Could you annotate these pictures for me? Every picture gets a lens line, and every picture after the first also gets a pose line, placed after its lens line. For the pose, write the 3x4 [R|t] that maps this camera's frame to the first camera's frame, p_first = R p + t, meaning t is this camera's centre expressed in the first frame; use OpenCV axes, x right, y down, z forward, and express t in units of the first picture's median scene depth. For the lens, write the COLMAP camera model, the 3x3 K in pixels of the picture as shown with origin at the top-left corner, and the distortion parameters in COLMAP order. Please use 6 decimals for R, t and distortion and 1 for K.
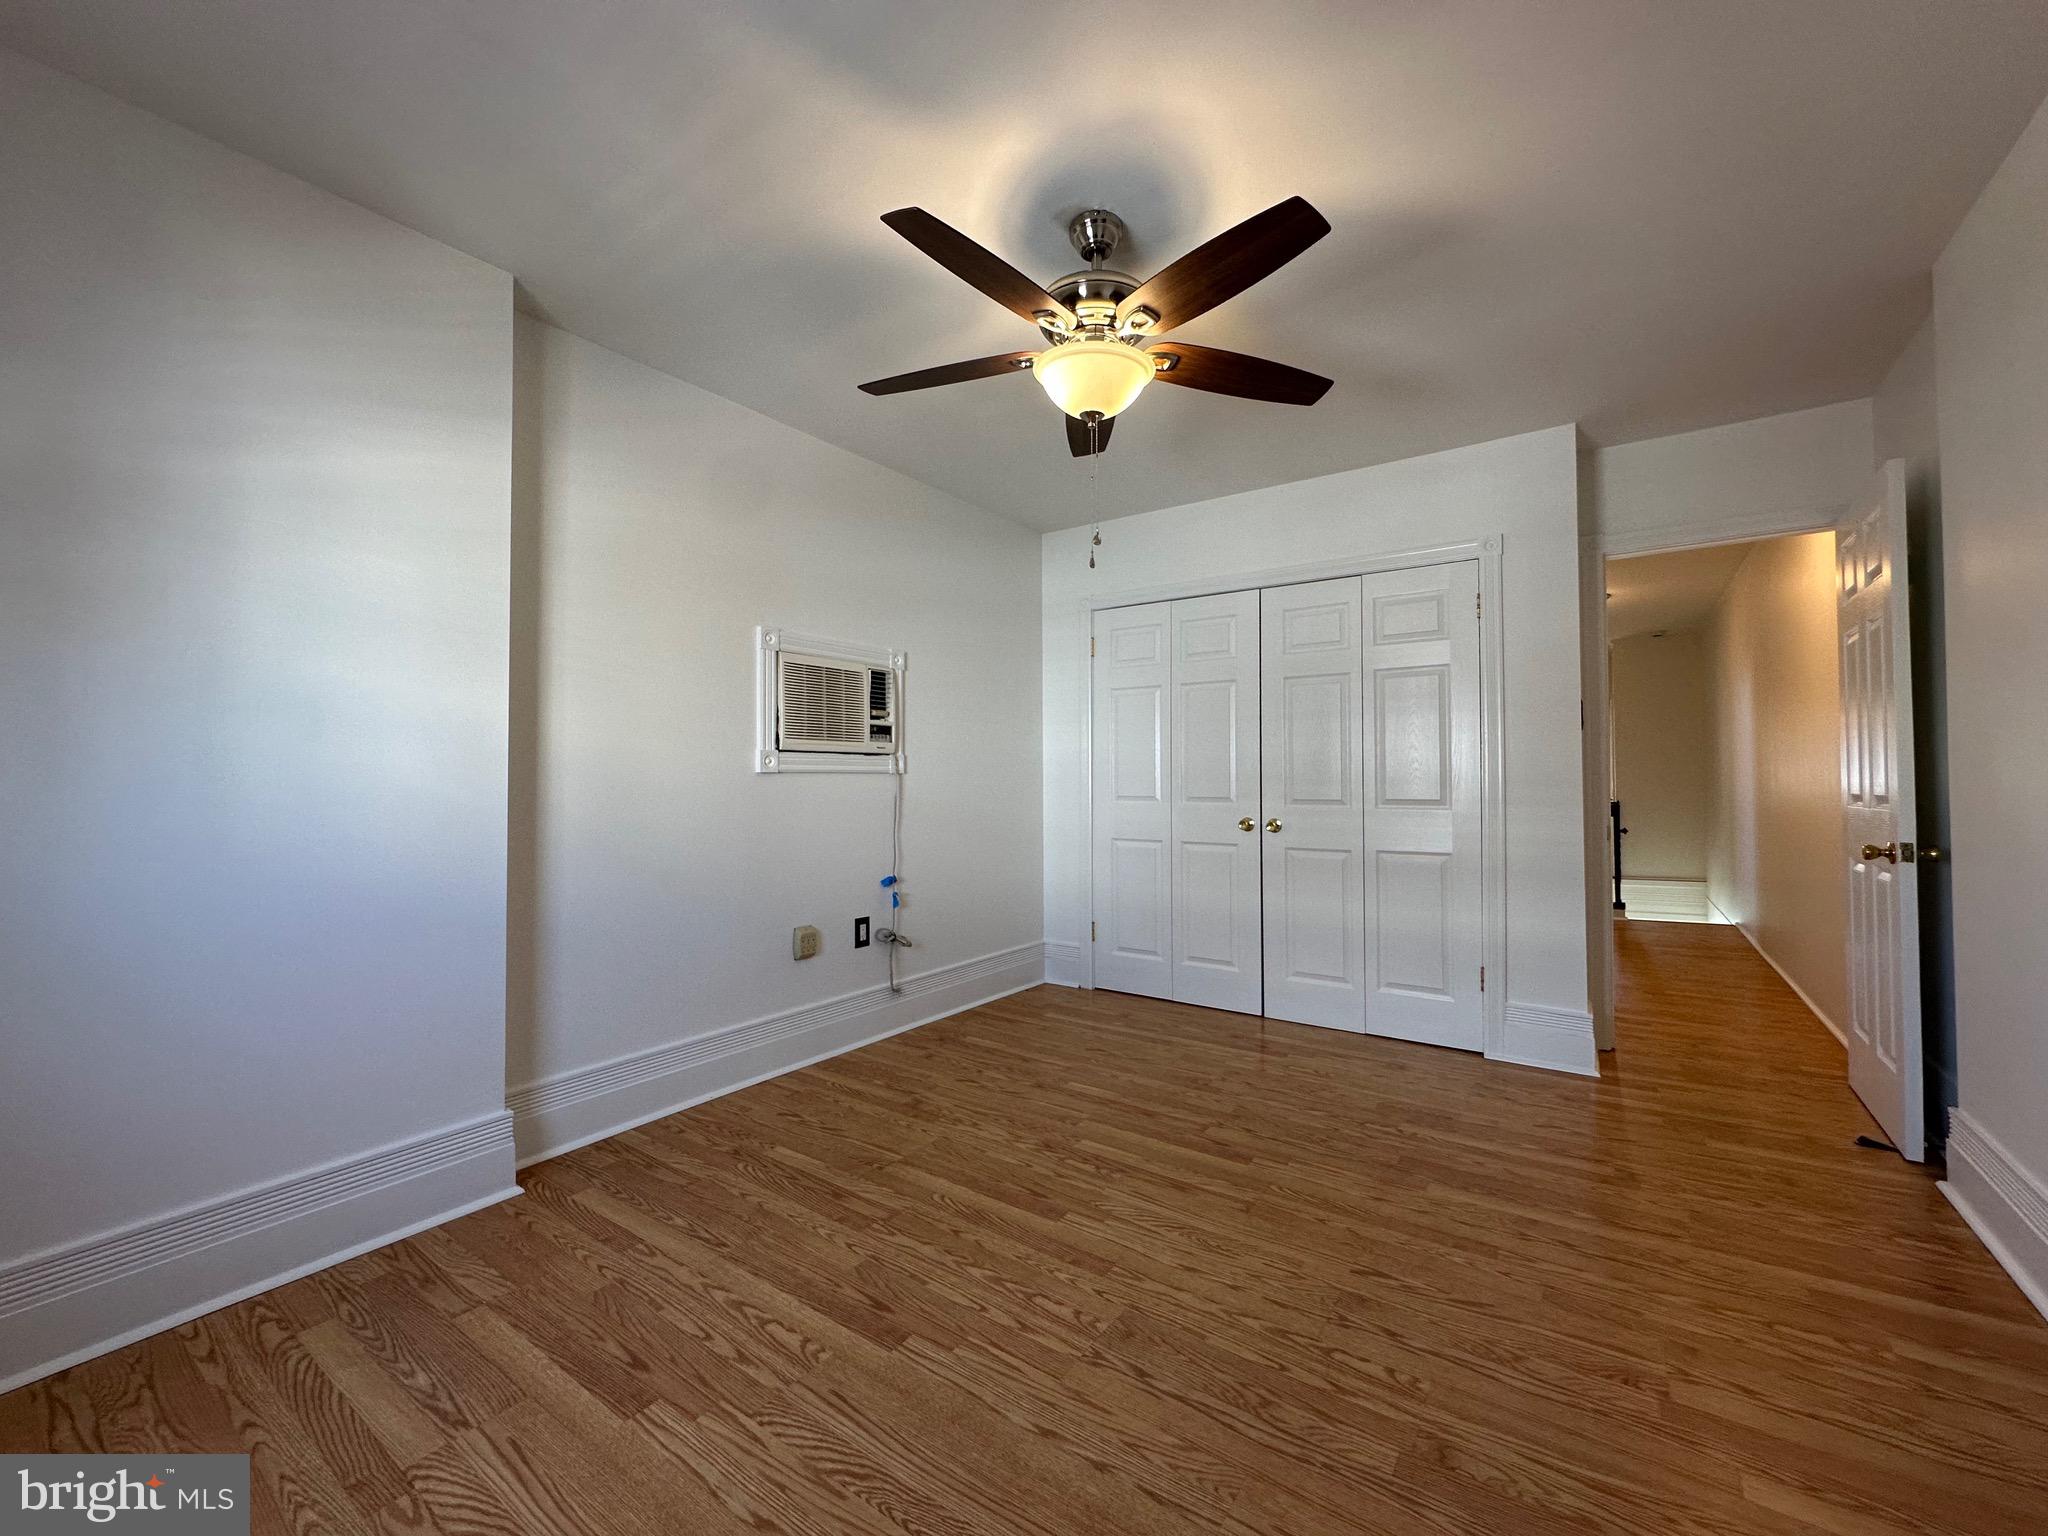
lens RADIAL K [[817.7, 0, 1025.6], [0, 817.7, 766.6], [0, 0, 1]] dist [-0.002954, 0.000709]
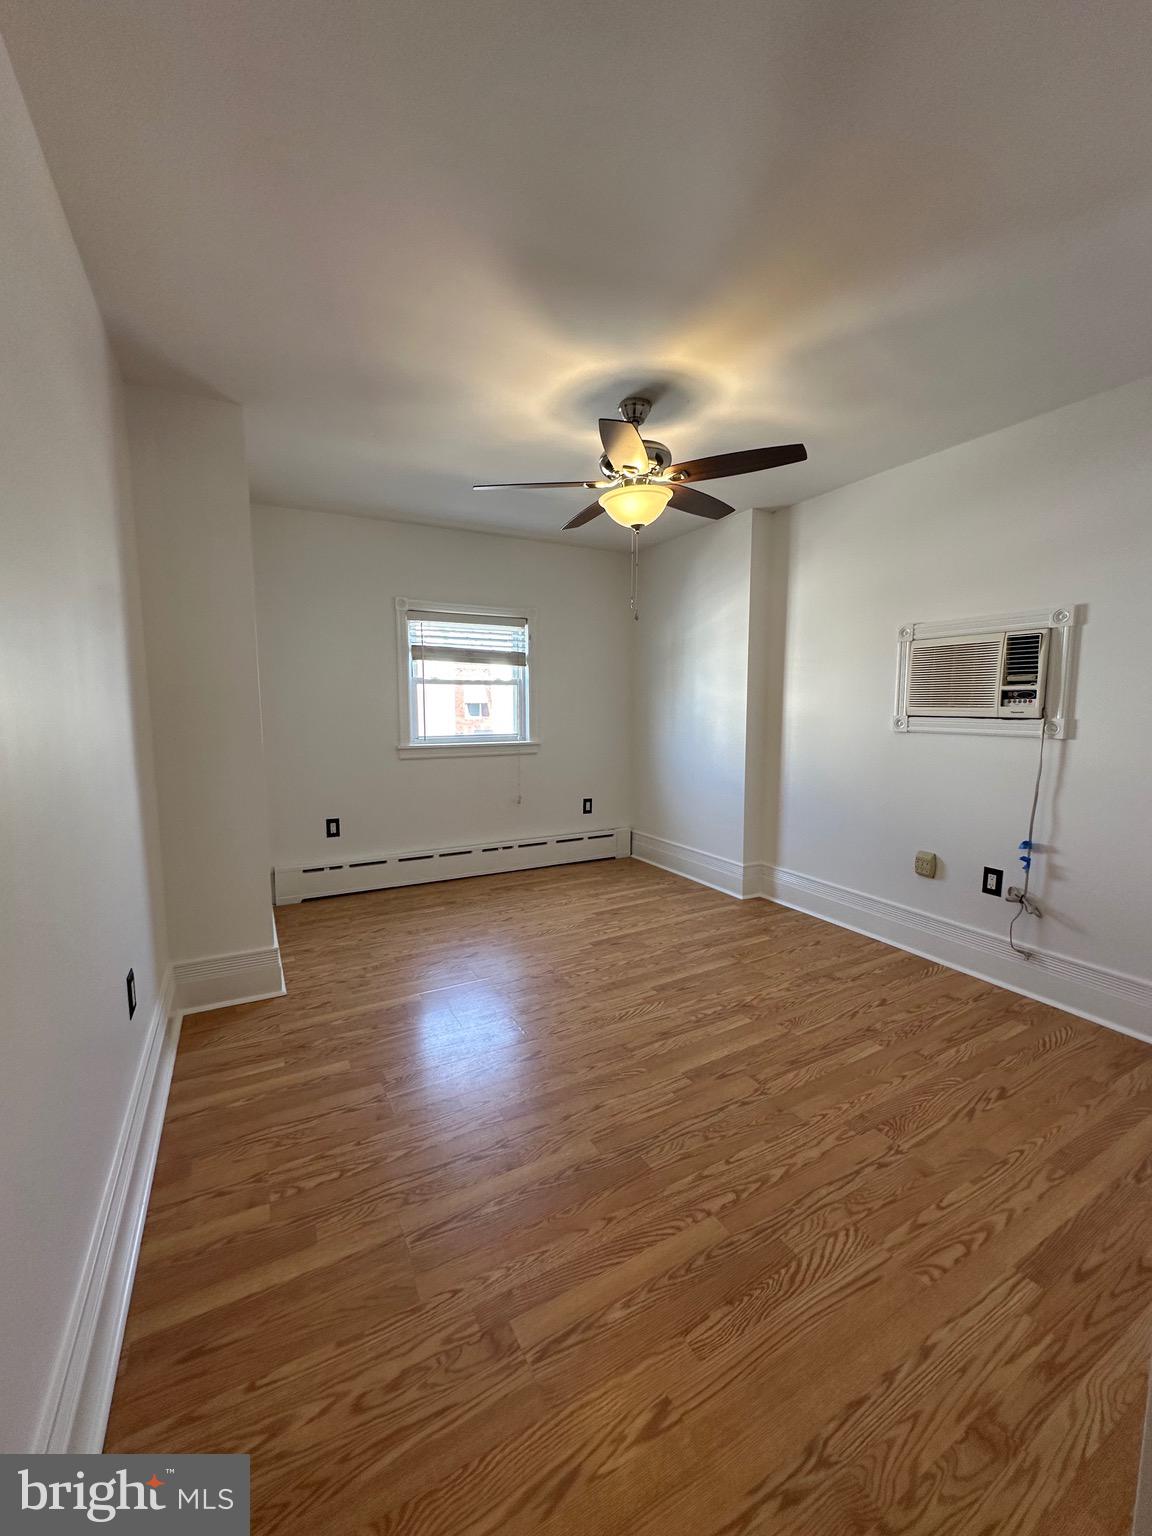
lens RADIAL K [[620.9, 0, 582.4], [0, 620.9, 765.3], [0, 0, 1]] dist [-0.015734, 0.000040]
pose [[-0.436663, 0.094093, -0.894691, 1.053990], [0.015860, 0.995166, 0.096920, -0.057266], [0.899485, 0.028132, -0.436044, 1.185124]]
